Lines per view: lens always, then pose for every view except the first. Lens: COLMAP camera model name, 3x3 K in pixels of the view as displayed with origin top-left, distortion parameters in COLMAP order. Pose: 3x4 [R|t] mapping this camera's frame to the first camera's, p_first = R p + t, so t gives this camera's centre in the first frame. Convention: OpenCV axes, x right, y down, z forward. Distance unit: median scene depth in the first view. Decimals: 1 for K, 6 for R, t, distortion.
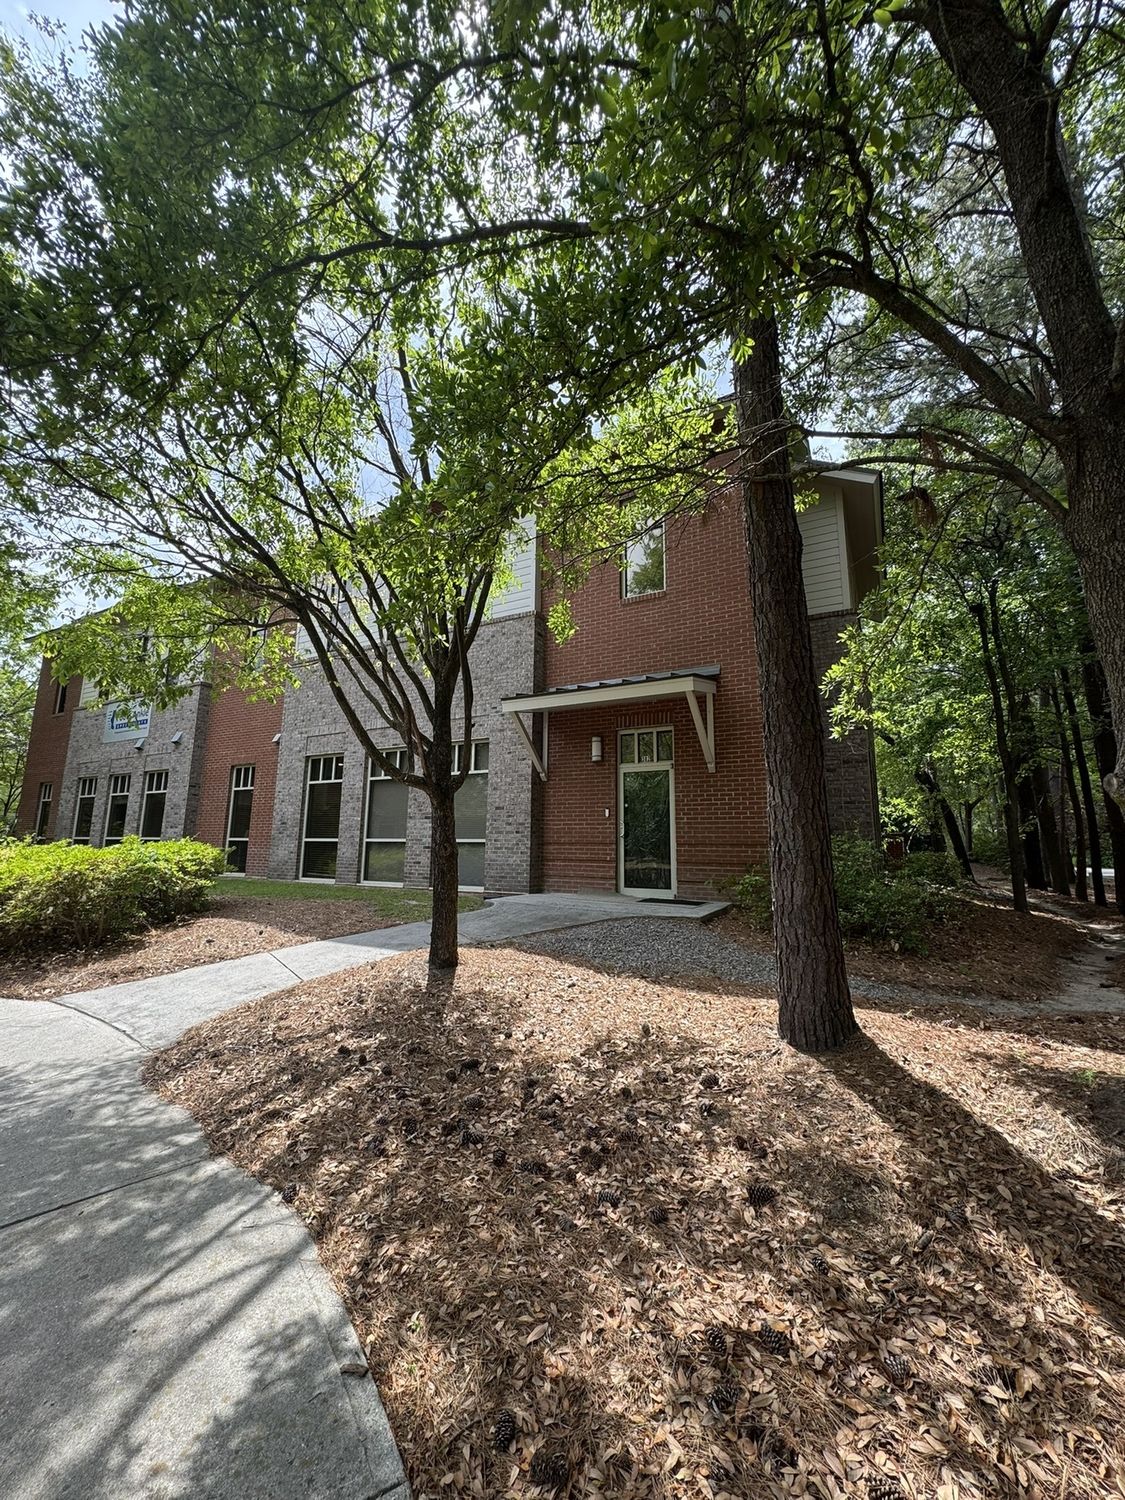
lens RADIAL K [[597.5, 0, 560.5], [0, 597.5, 749.7], [0, 0, 1]] dist [0.004759, -0.000480]
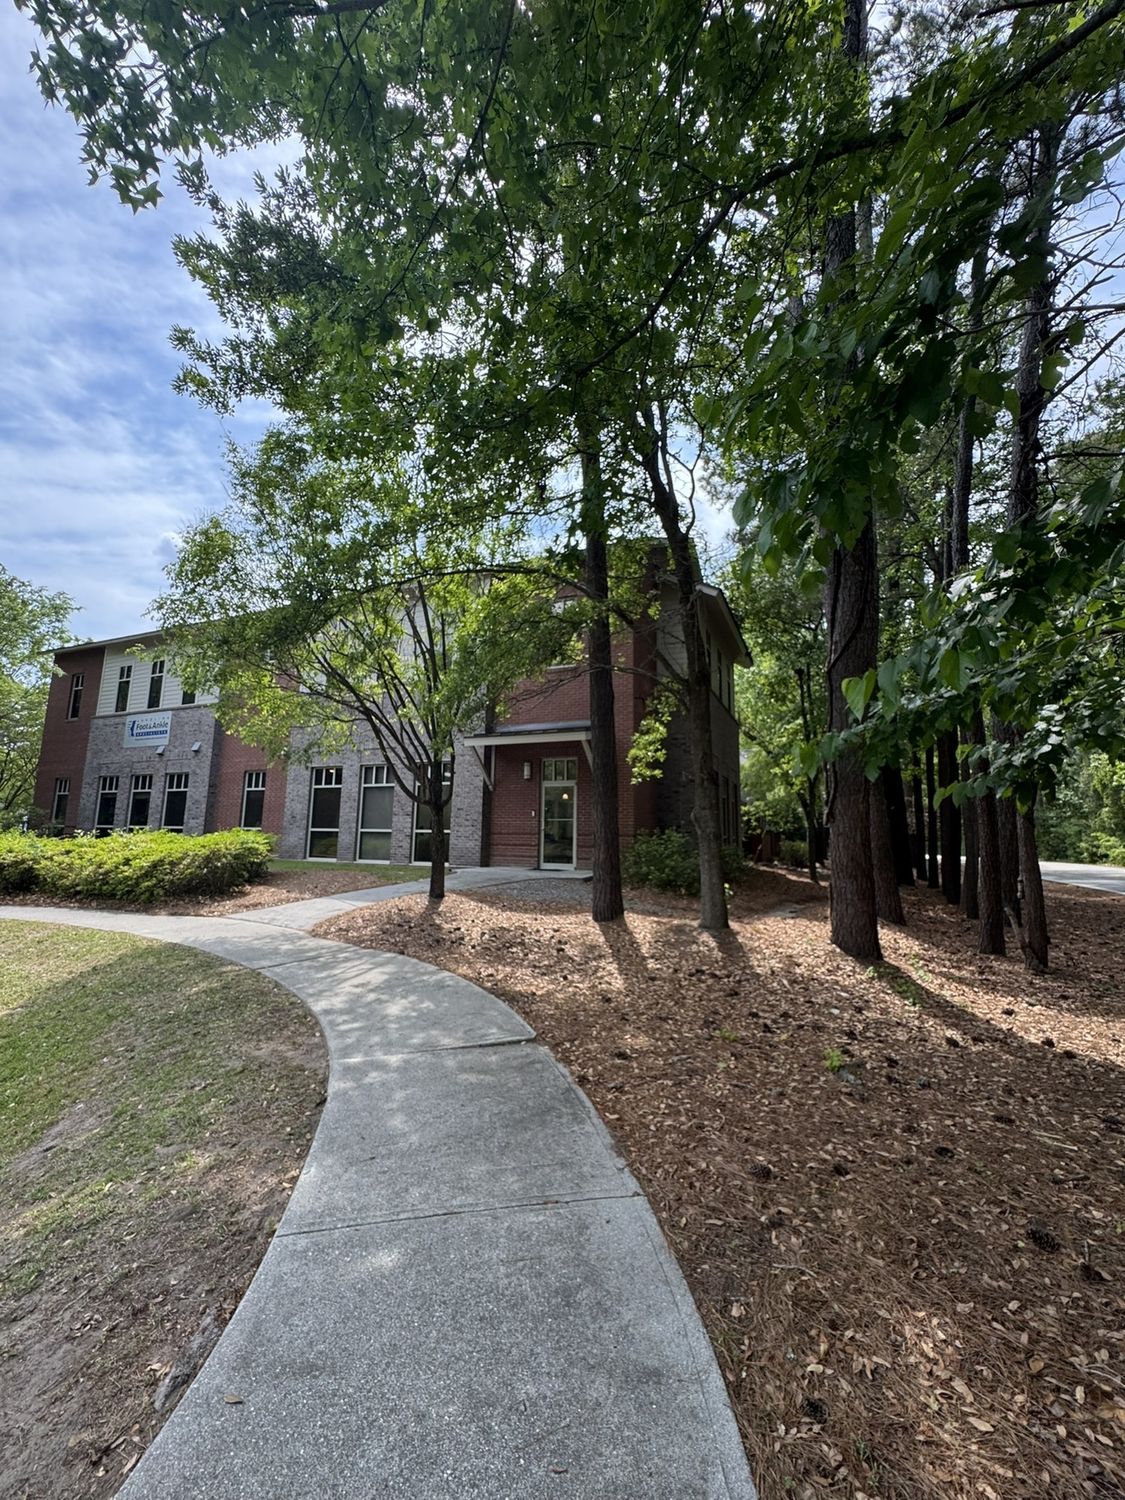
lens RADIAL K [[597.5, 0, 562.9], [0, 597.5, 745.1], [0, 0, 1]] dist [0.004759, -0.000480]
pose [[0.995870, 0.018469, 0.088887, 0.015049], [-0.019421, 0.999763, 0.009861, -0.081550], [-0.088684, -0.011547, 0.995993, -0.496216]]
